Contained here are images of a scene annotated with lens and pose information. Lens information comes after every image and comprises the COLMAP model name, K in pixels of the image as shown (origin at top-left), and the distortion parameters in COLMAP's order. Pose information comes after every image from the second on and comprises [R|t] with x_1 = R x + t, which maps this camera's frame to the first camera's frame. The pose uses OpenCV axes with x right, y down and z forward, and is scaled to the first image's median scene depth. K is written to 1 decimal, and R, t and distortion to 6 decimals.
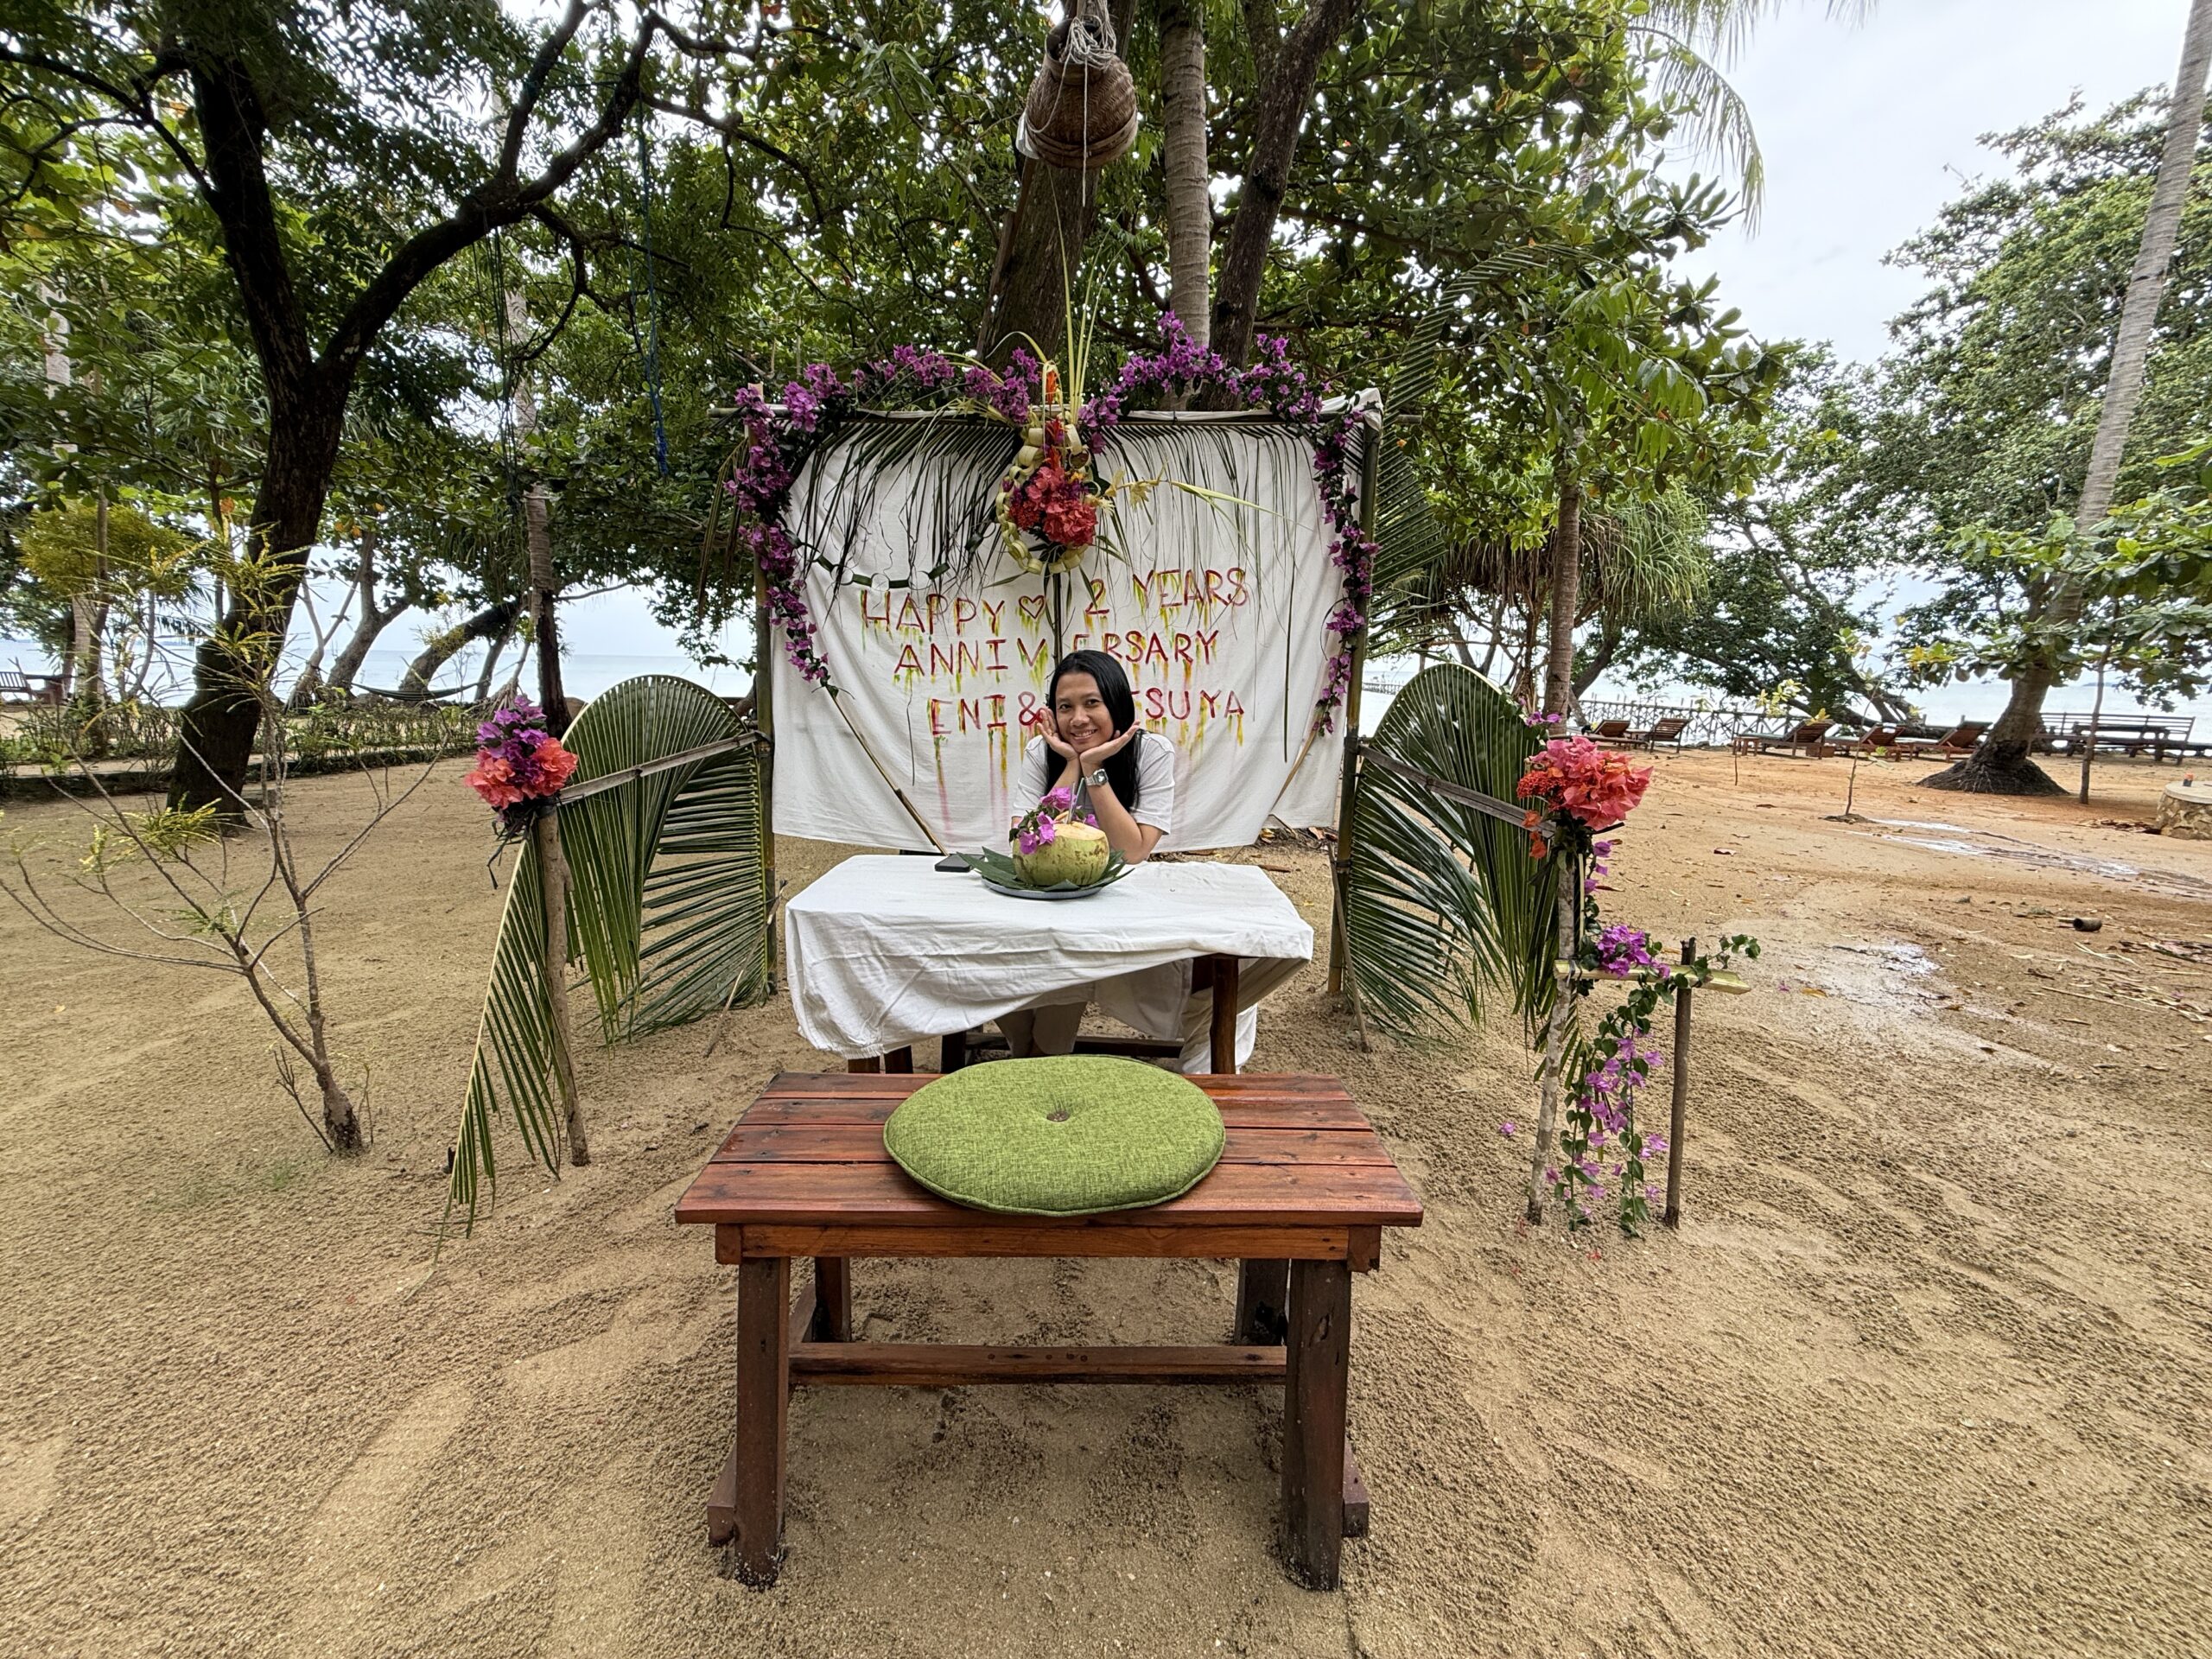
lens RADIAL K [[881.8, 0, 1105.2], [0, 881.8, 820.8], [0, 0, 1]] dist [-0.001485, 0.000494]
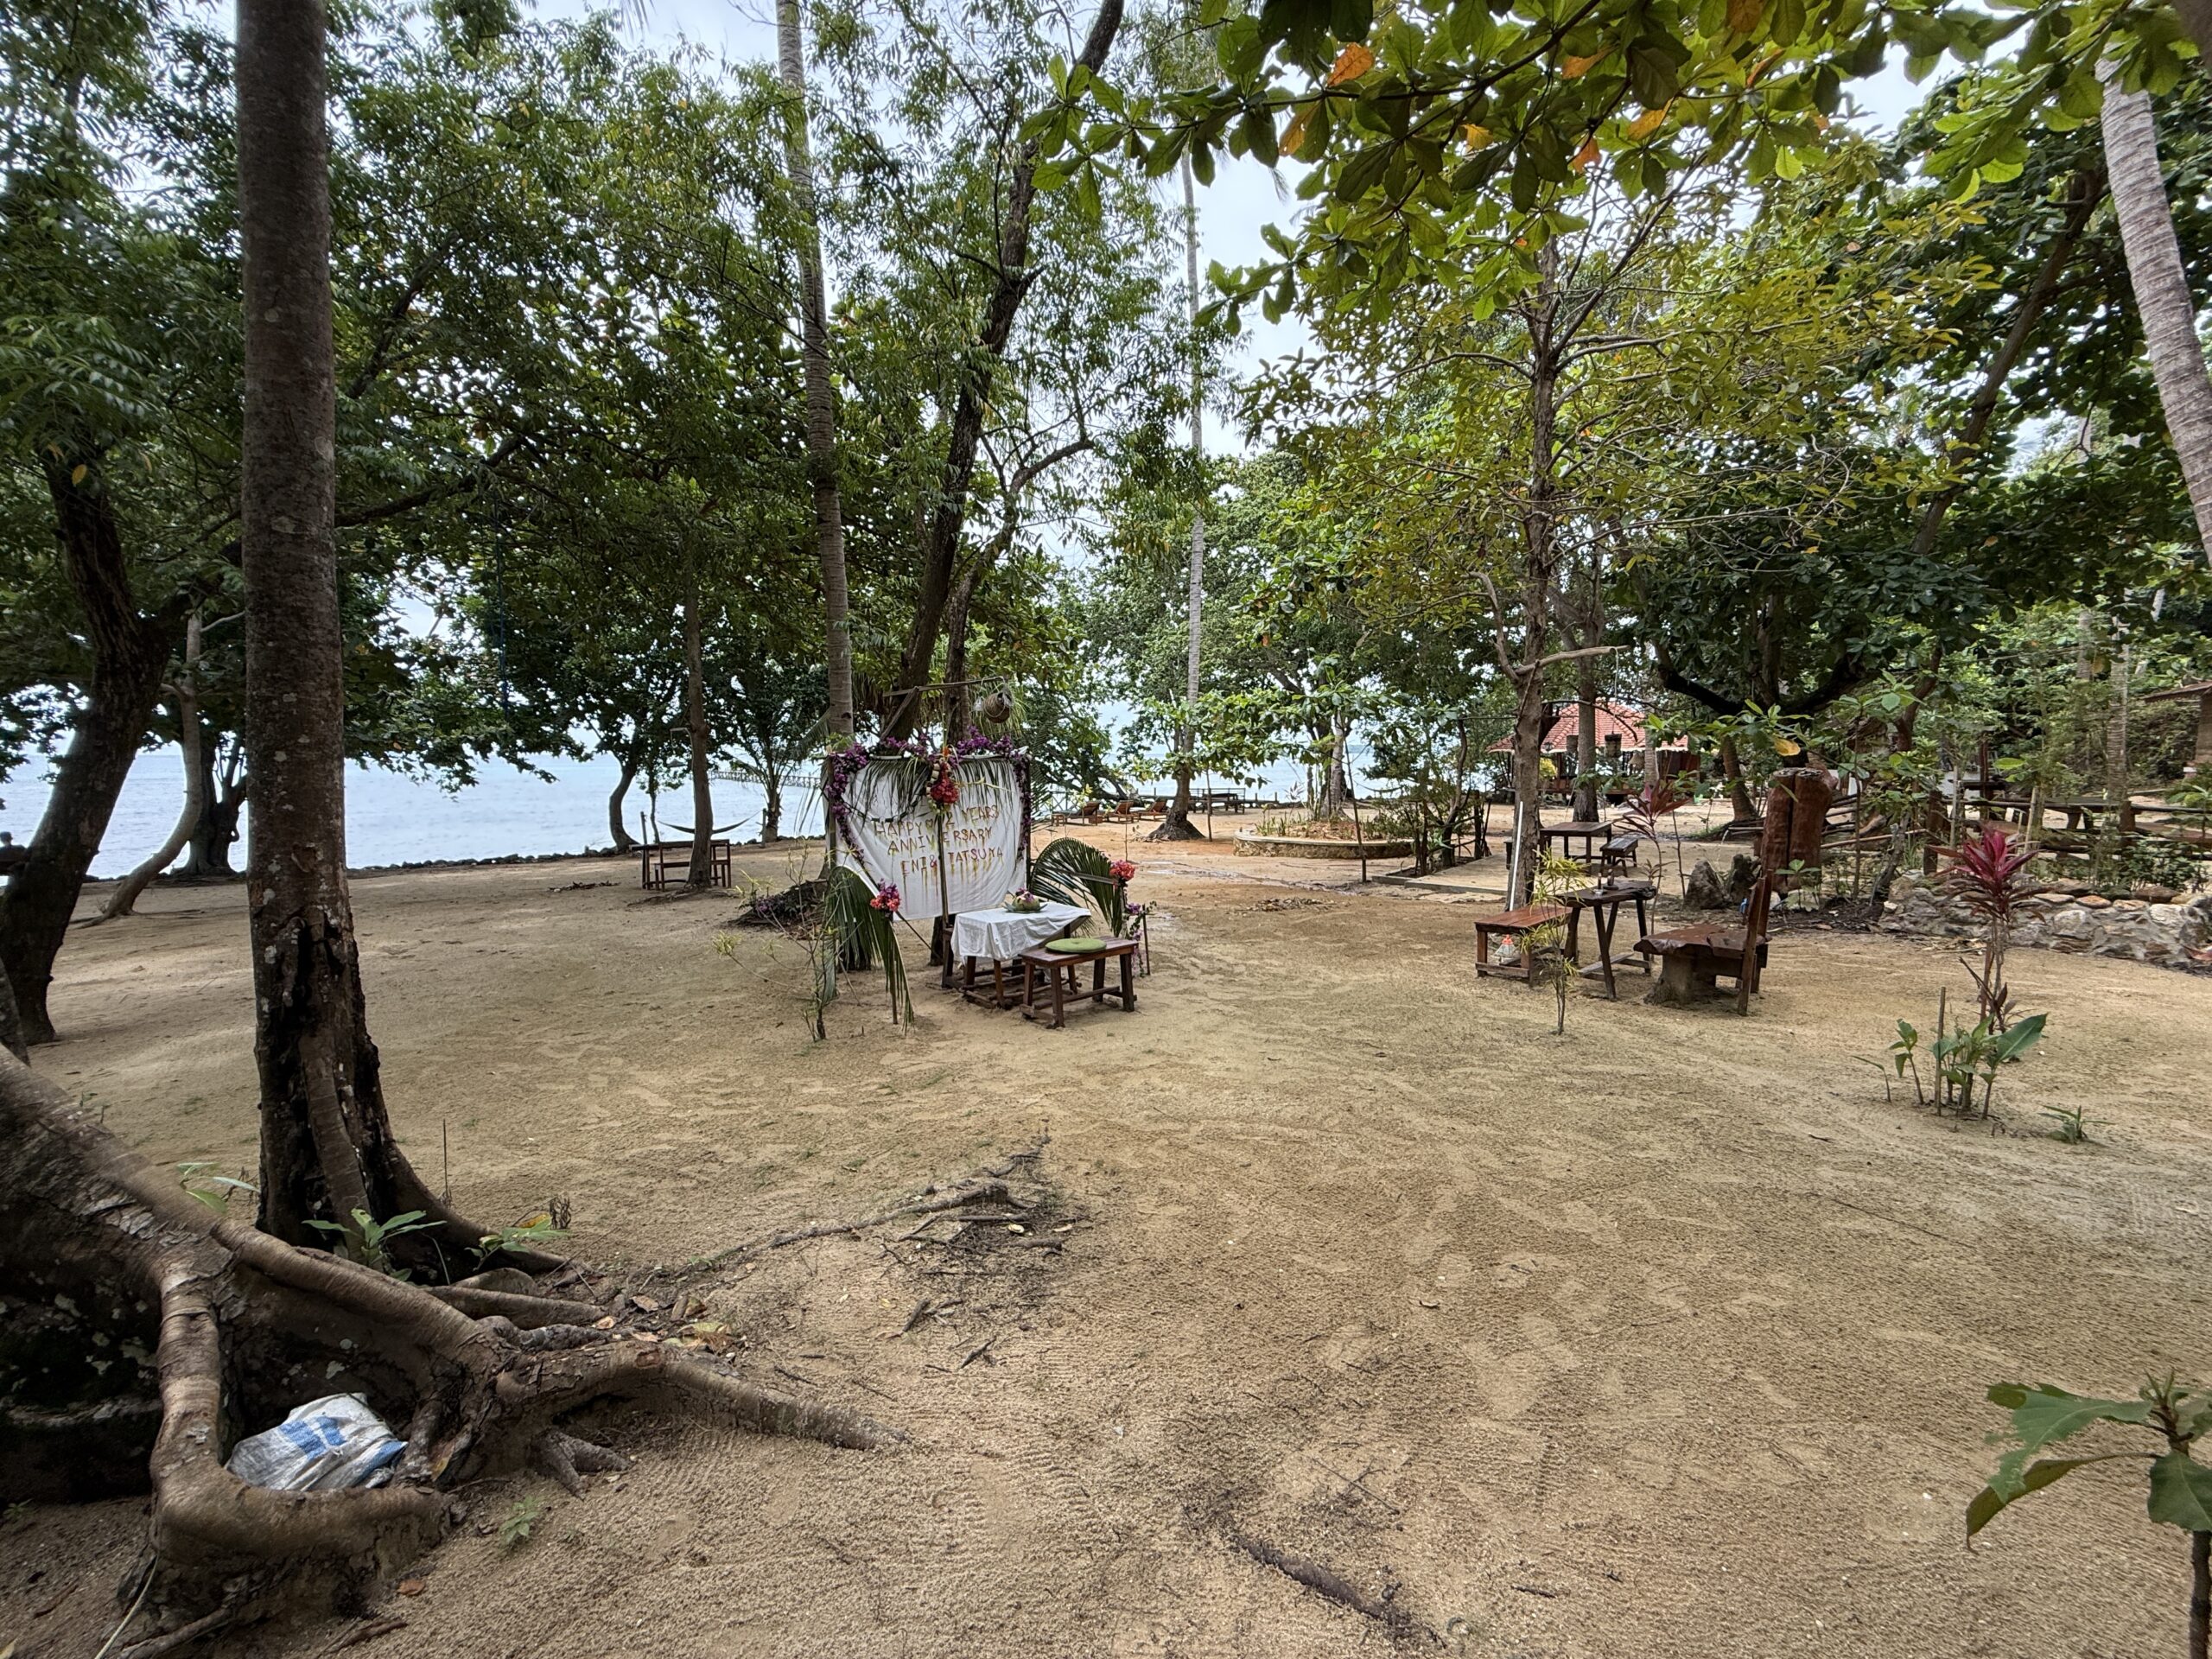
lens RADIAL K [[881.8, 0, 1107.1], [0, 881.8, 829.4], [0, 0, 1]] dist [-0.001485, 0.000494]
pose [[0.748606, -0.081146, 0.658031, -0.255013], [0.133047, 0.990680, -0.029194, -0.014018], [-0.649529, 0.109404, 0.752425, -0.238911]]
